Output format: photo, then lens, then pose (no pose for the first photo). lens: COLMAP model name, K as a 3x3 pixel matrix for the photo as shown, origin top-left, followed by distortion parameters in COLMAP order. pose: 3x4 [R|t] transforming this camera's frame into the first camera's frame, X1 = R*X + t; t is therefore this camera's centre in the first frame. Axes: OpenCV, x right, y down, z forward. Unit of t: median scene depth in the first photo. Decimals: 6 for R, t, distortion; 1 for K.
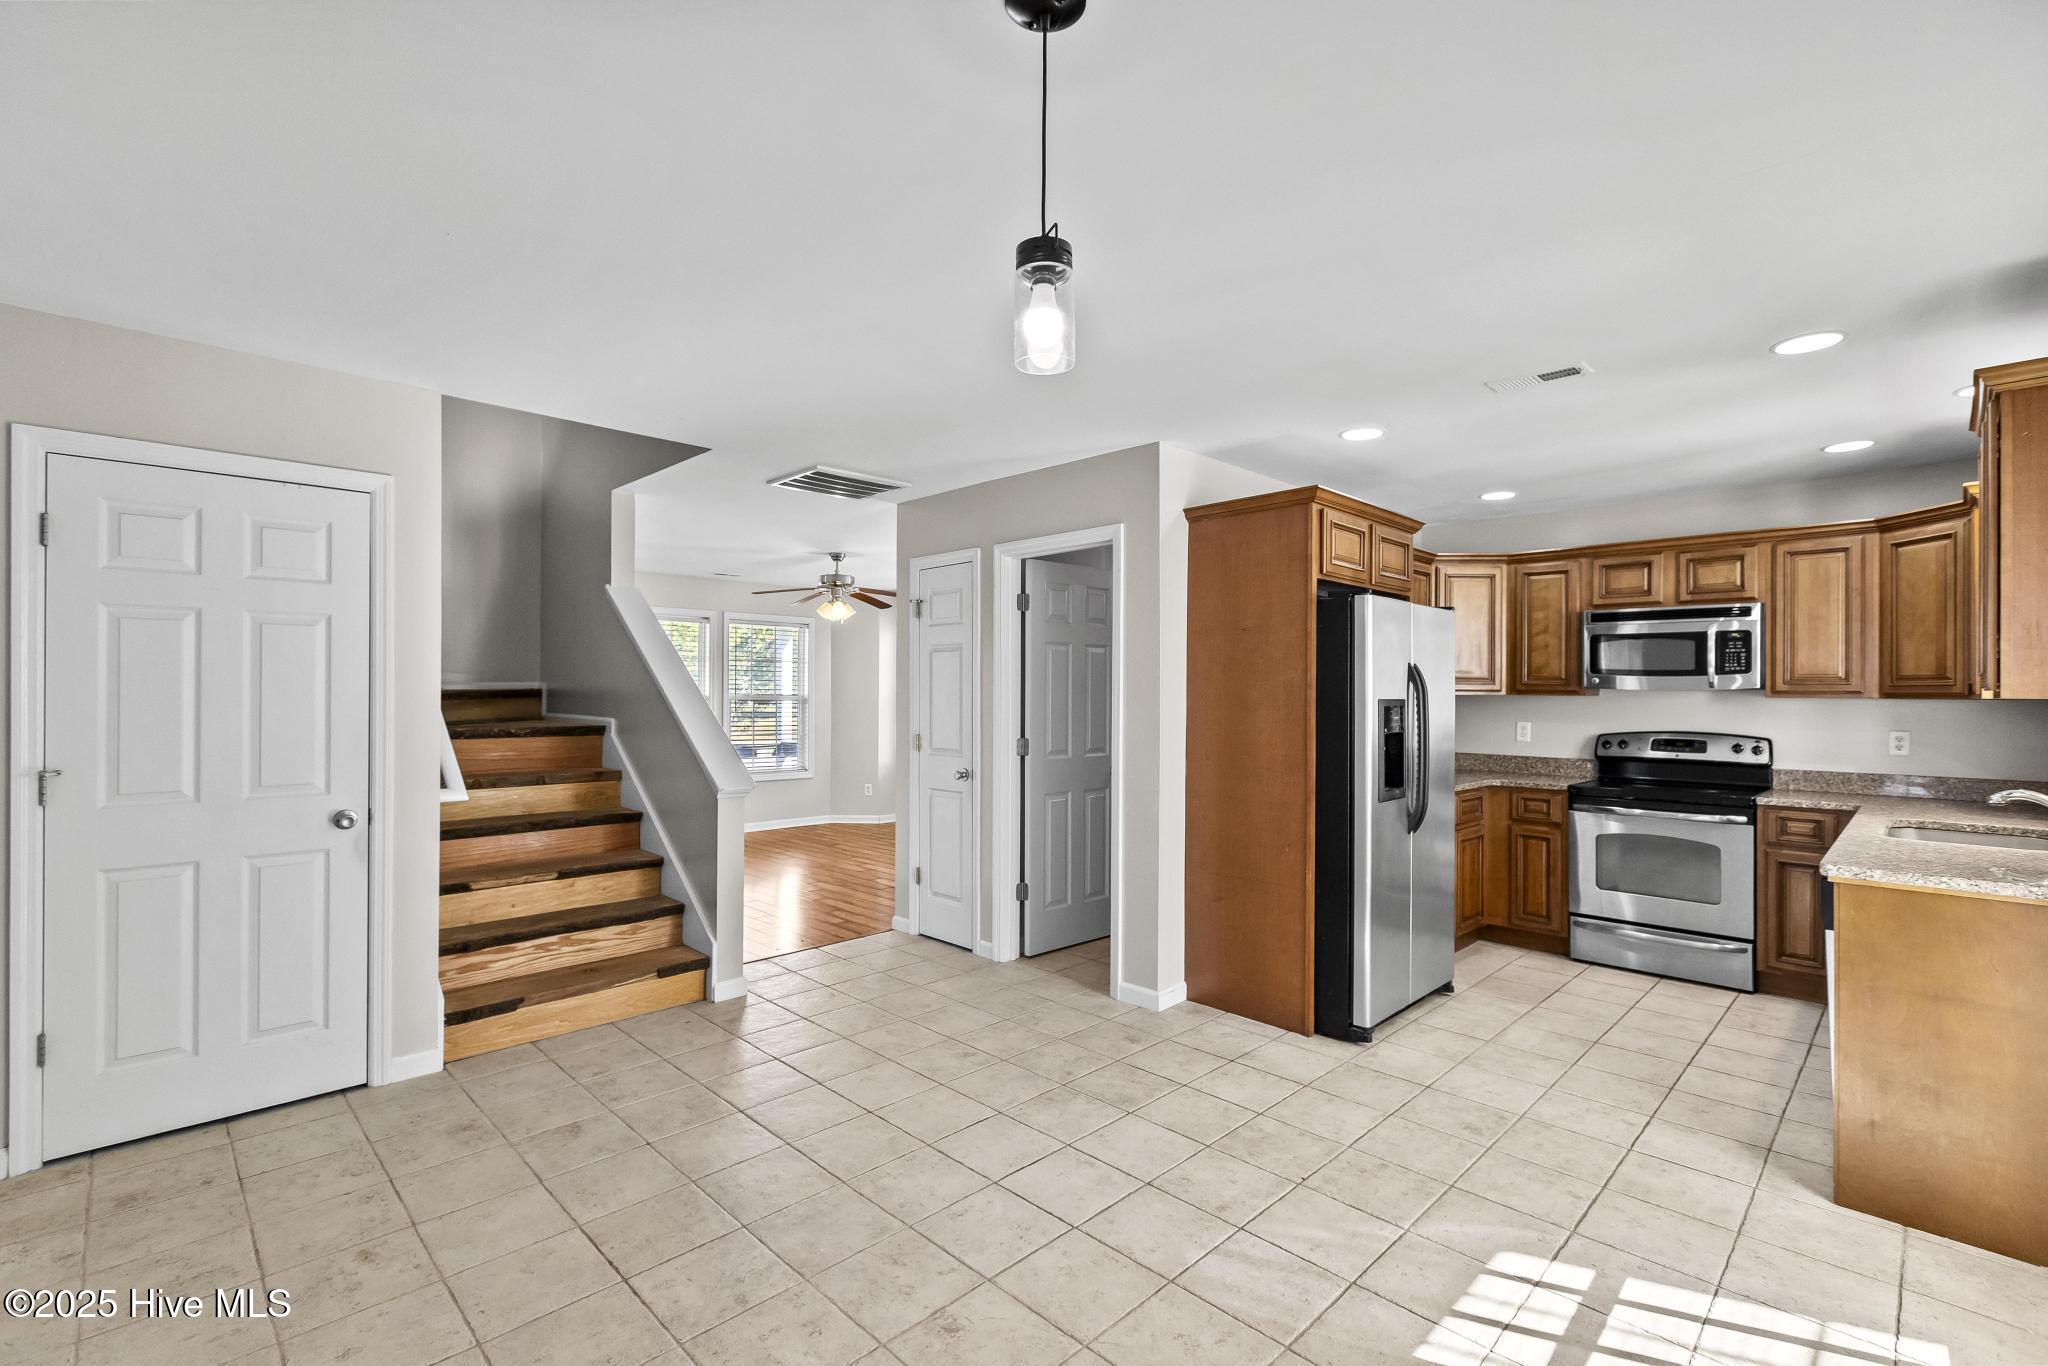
lens RADIAL K [[919.8, 0, 1024.9], [0, 919.8, 686.2], [0, 0, 1]] dist [0.002395, -0.001644]
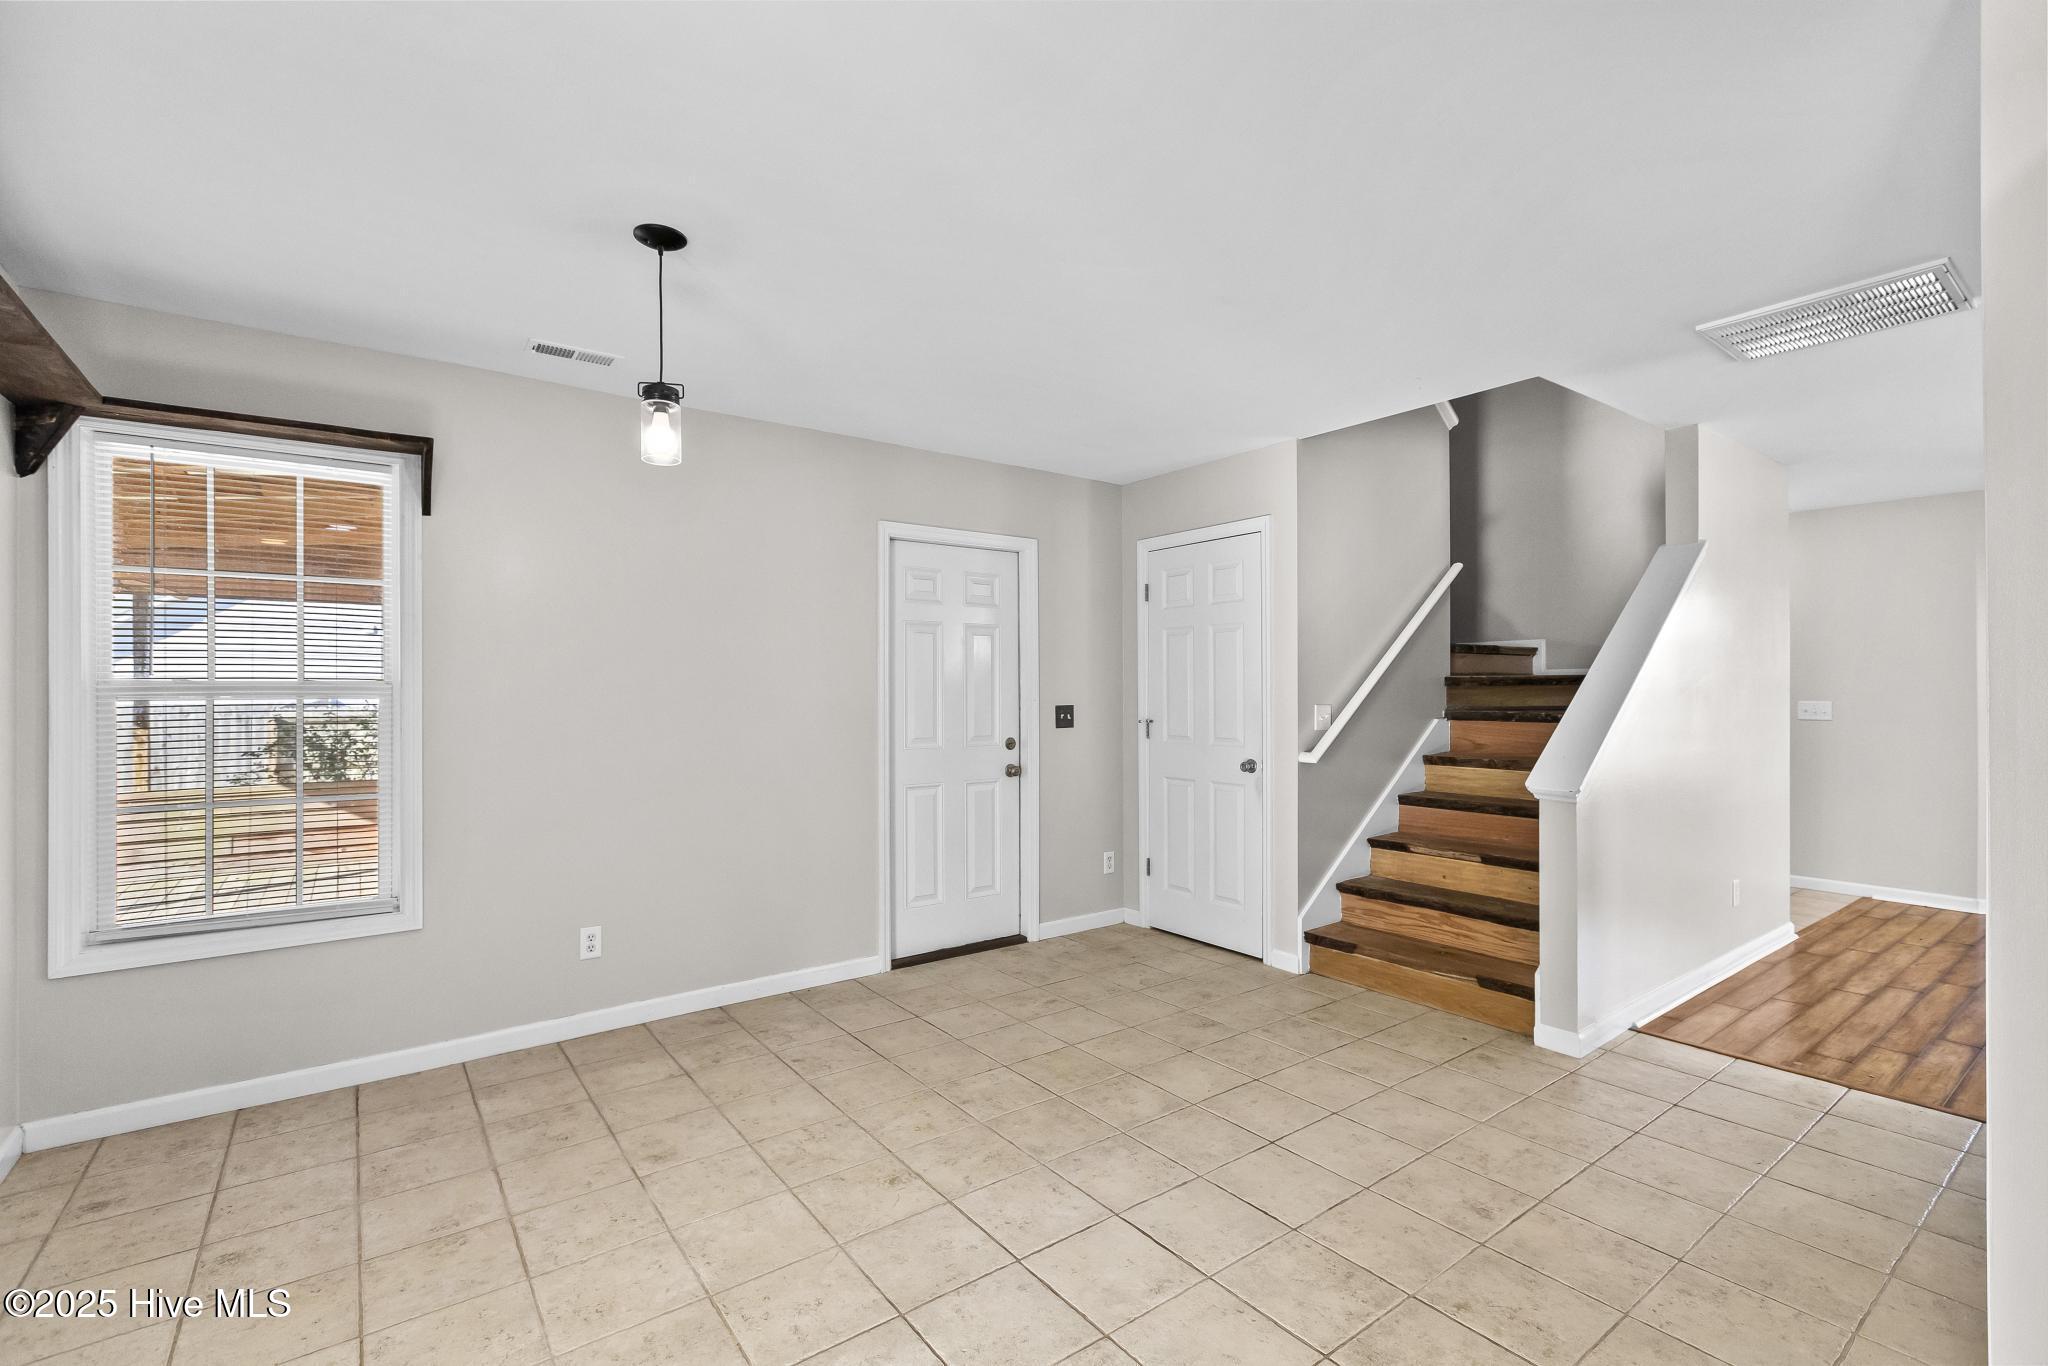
lens RADIAL K [[919.8, 0, 1038.6], [0, 919.8, 684.3], [0, 0, 1]] dist [0.002395, -0.001644]
pose [[-0.133732, -0.007208, -0.990991, 0.529824], [0.007698, 0.999936, -0.008312, 0.020571], [0.990988, -0.008740, -0.133668, 0.644072]]
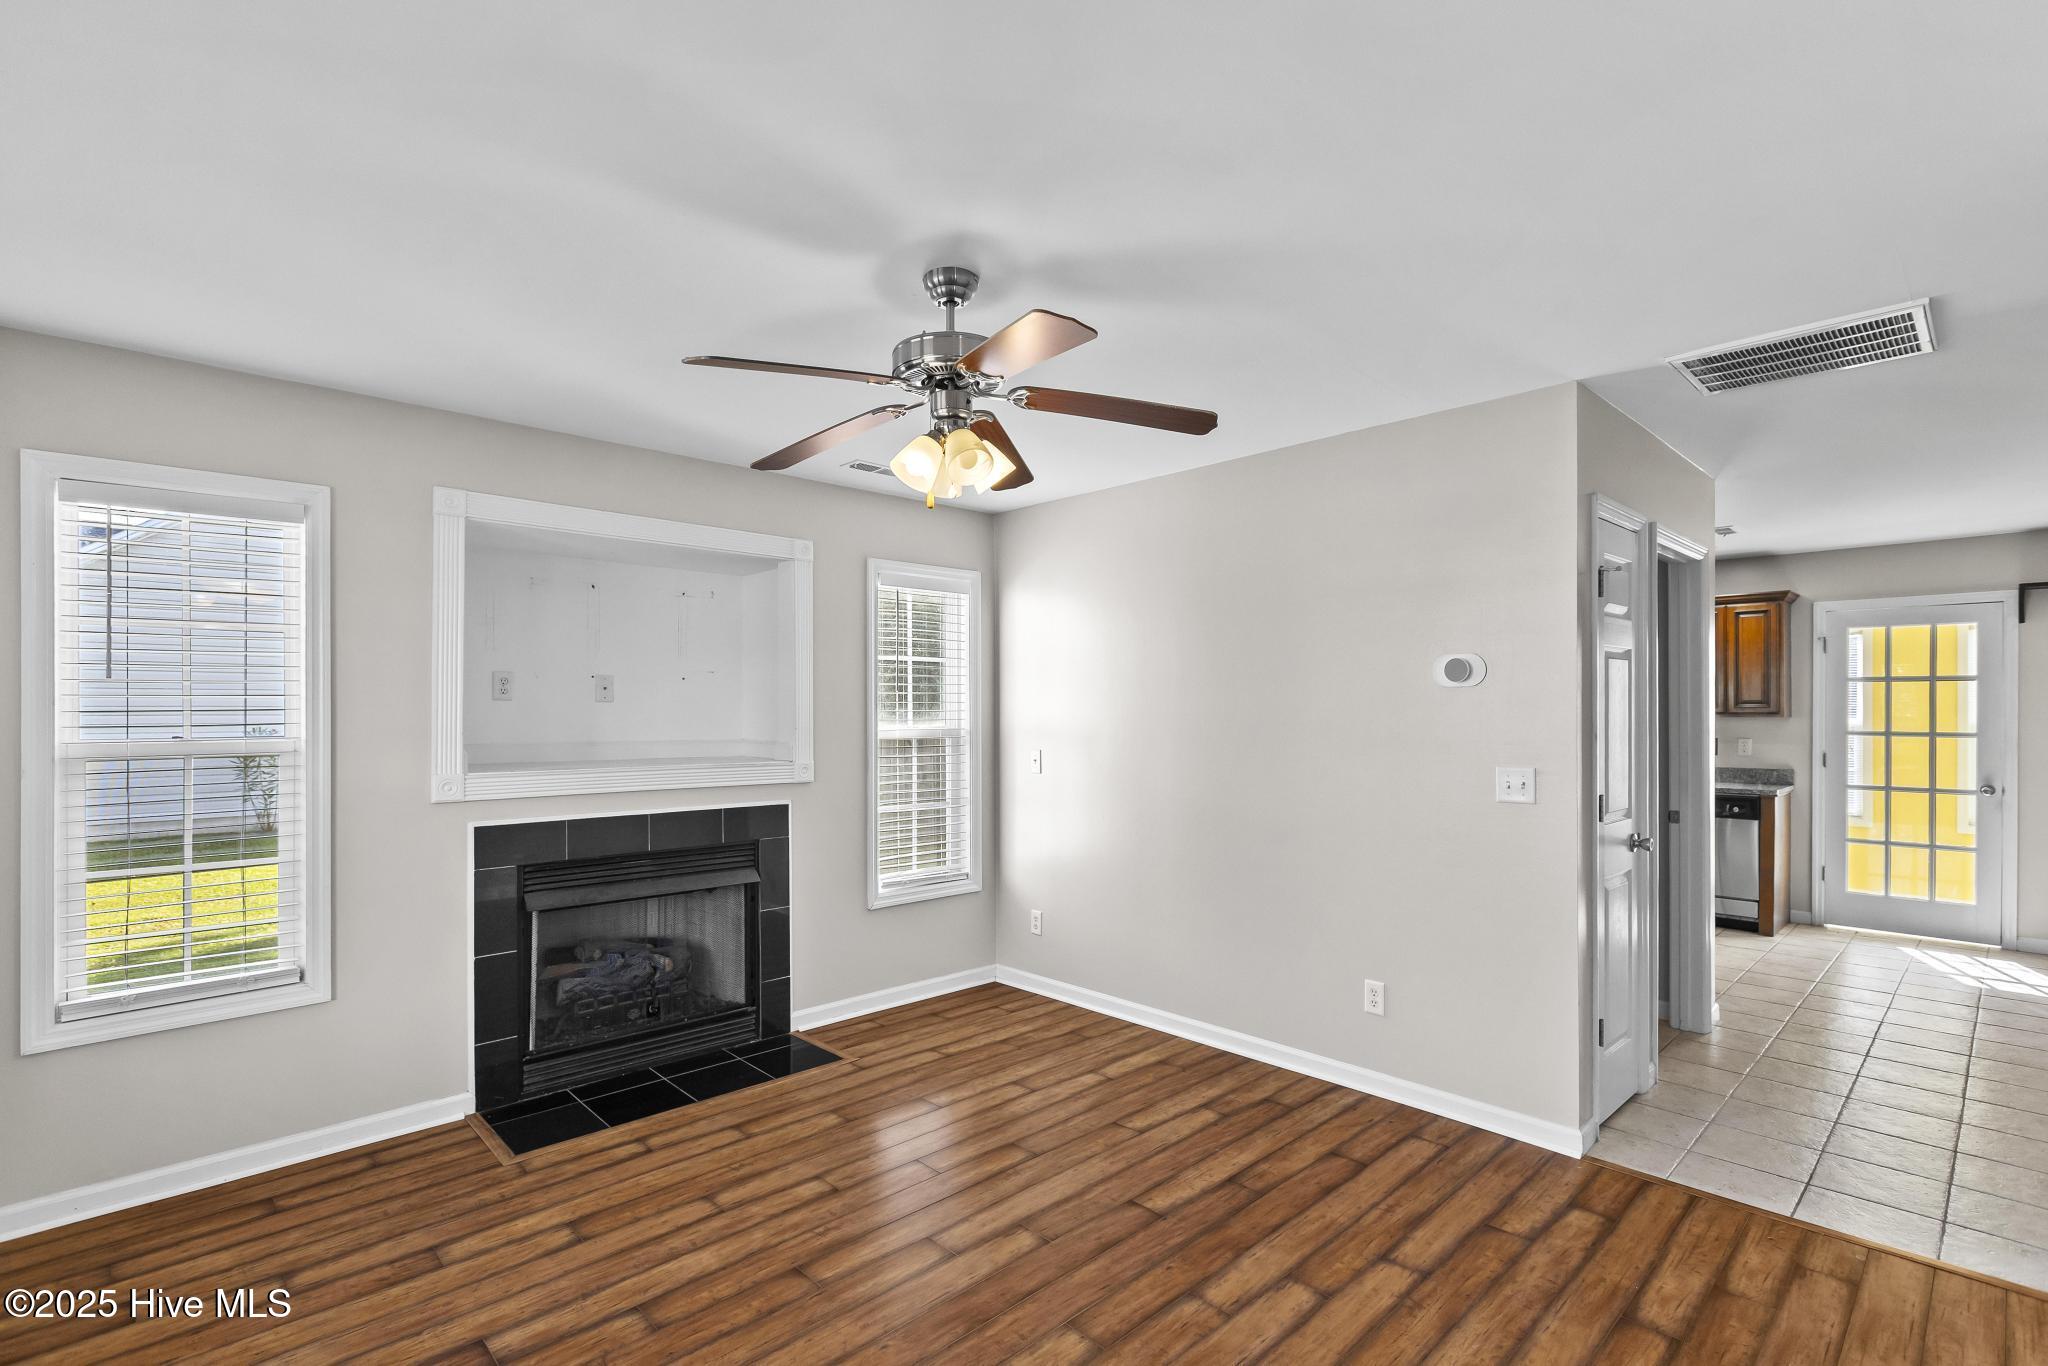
lens RADIAL K [[953.8, 0, 1035.9], [0, 953.8, 700.0], [0, 0, 1]] dist [-0.008345, 0.000977]
pose [[0.019134, 0.003088, 0.999812, -0.906199], [-0.008331, 0.999961, -0.002929, -0.004914], [-0.999782, -0.008274, 0.019159, 1.663007]]
